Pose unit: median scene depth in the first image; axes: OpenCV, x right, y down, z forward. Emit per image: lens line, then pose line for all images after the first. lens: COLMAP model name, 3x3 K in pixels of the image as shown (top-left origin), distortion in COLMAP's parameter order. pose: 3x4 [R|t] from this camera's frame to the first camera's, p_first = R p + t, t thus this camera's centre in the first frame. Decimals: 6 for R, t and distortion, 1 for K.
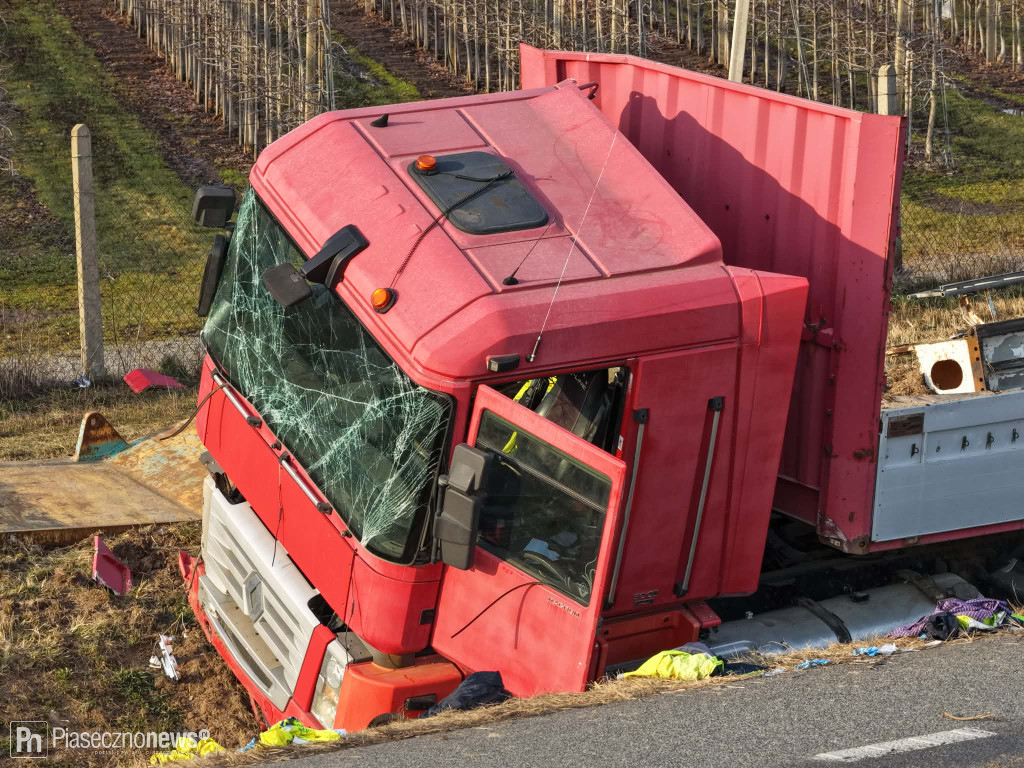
lens RADIAL K [[6163.3, 0, 512.0], [0, 6163.3, 384.0], [0, 0, 1]] dist [0.124915, 16.613688]
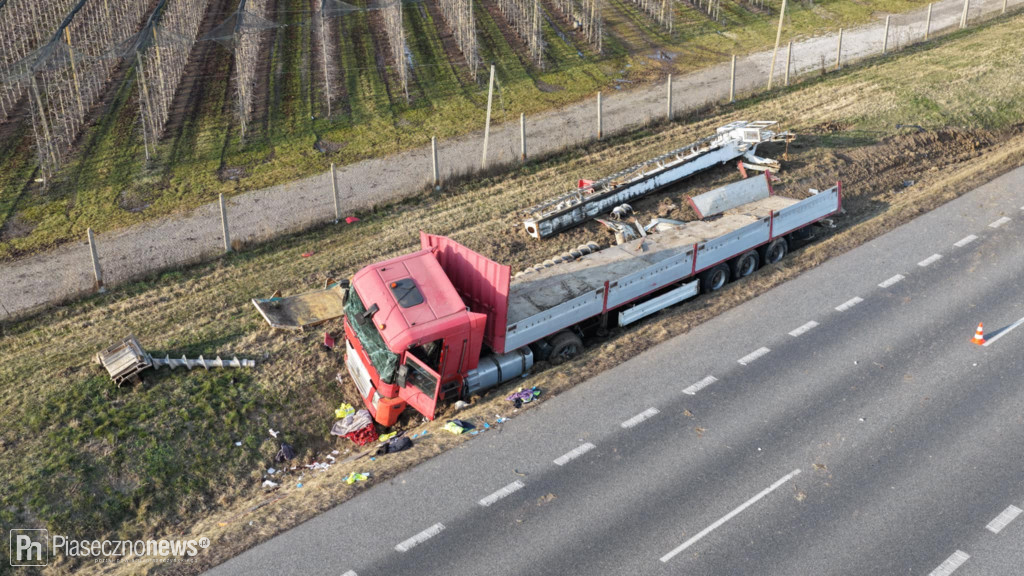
lens RADIAL K [[1130.5, 0, 533.7], [0, 1130.5, 287.5], [0, 0, 1]] dist [-0.002795, -0.004342]
pose [[0.998945, -0.010053, 0.044805, 0.045440], [-0.004250, 0.951309, 0.308209, -0.266904], [-0.045722, -0.308074, 0.950263, 0.280292]]
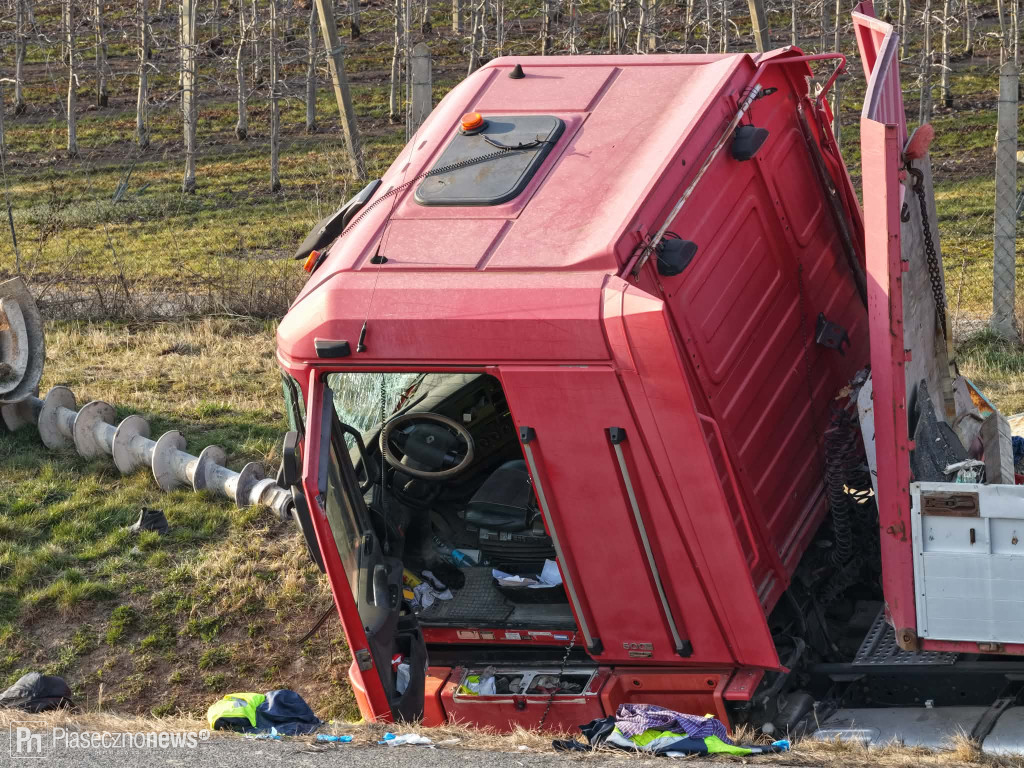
lens RADIAL K [[5570.7, 0, 493.9], [0, 5570.7, 384.6], [0, 0, 1]] dist [0.464124, 12.214566]
pose [[0.558185, 0.139009, -0.817989, 0.653369], [-0.104651, 0.989788, 0.096791, -0.076561], [0.823090, 0.031576, 0.567032, 0.547029]]
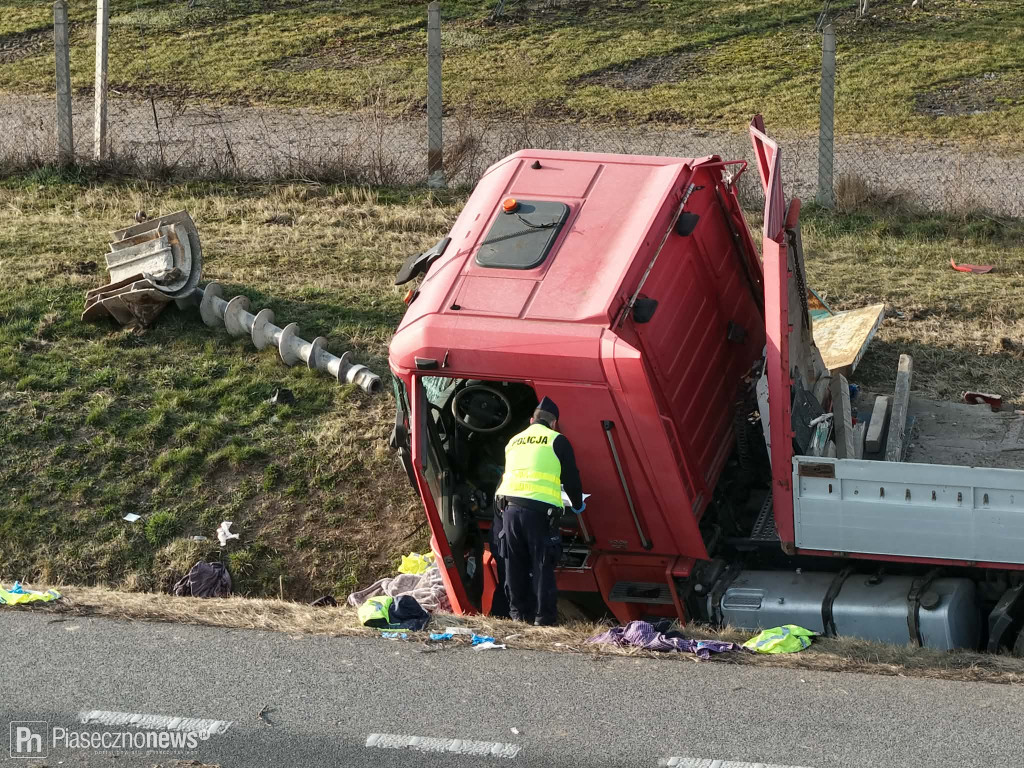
lens RADIAL K [[4377.9, 0, 493.3], [0, 4377.9, 384.1], [0, 0, 1]] dist [-0.139942, -1.083446]
pose [[0.585855, 0.250390, -0.770765, 0.757844], [-0.102853, 0.966355, 0.235751, -0.229700], [0.803862, -0.058841, 0.591898, 0.409002]]
